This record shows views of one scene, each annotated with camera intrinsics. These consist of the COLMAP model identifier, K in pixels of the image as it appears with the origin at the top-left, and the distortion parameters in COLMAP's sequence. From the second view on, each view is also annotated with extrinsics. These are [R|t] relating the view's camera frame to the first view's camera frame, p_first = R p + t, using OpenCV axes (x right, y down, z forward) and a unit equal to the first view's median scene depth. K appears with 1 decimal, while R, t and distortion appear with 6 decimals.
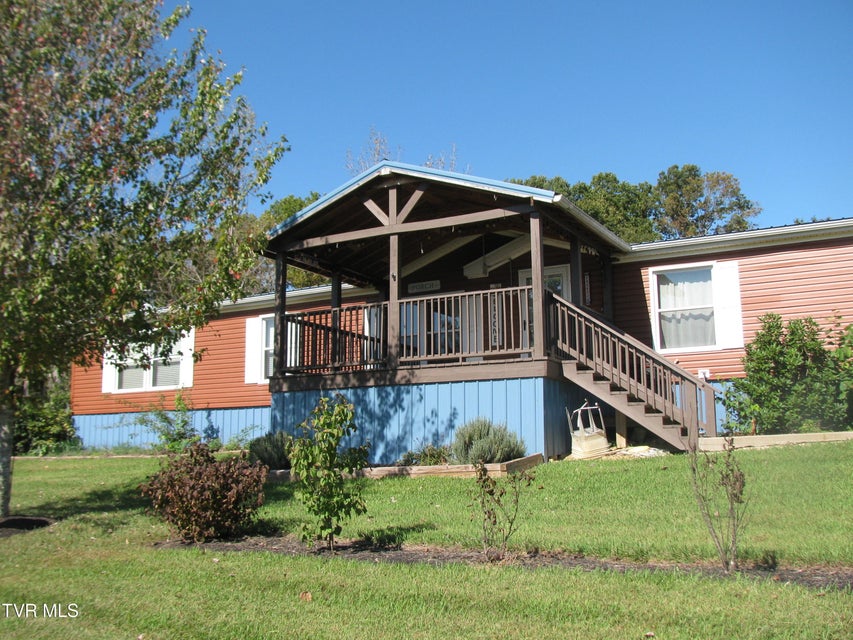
lens RADIAL K [[900.3, 0, 426.5], [0, 900.3, 320.0], [0, 0, 1]] dist [-0.220724, 0.250672]
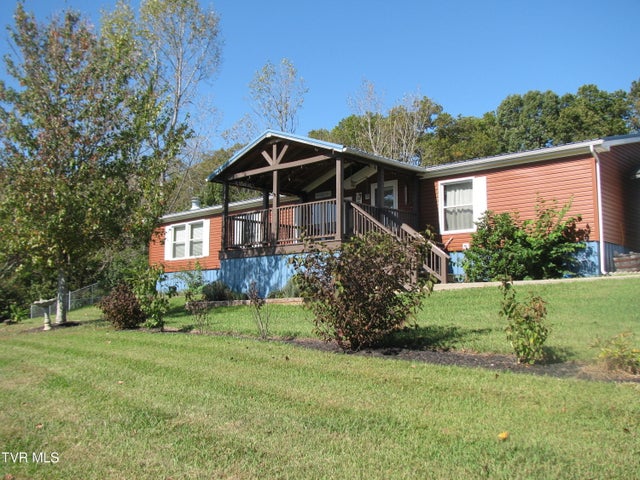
lens RADIAL K [[675.5, 0, 320.0], [0, 675.5, 240.0], [0, 0, 1]] dist [-0.220724, 0.250672]
pose [[0.969379, -0.016737, -0.244998, 0.362997], [0.031424, 0.997927, 0.056163, -0.029037], [0.243550, -0.062142, 0.967895, -0.268318]]
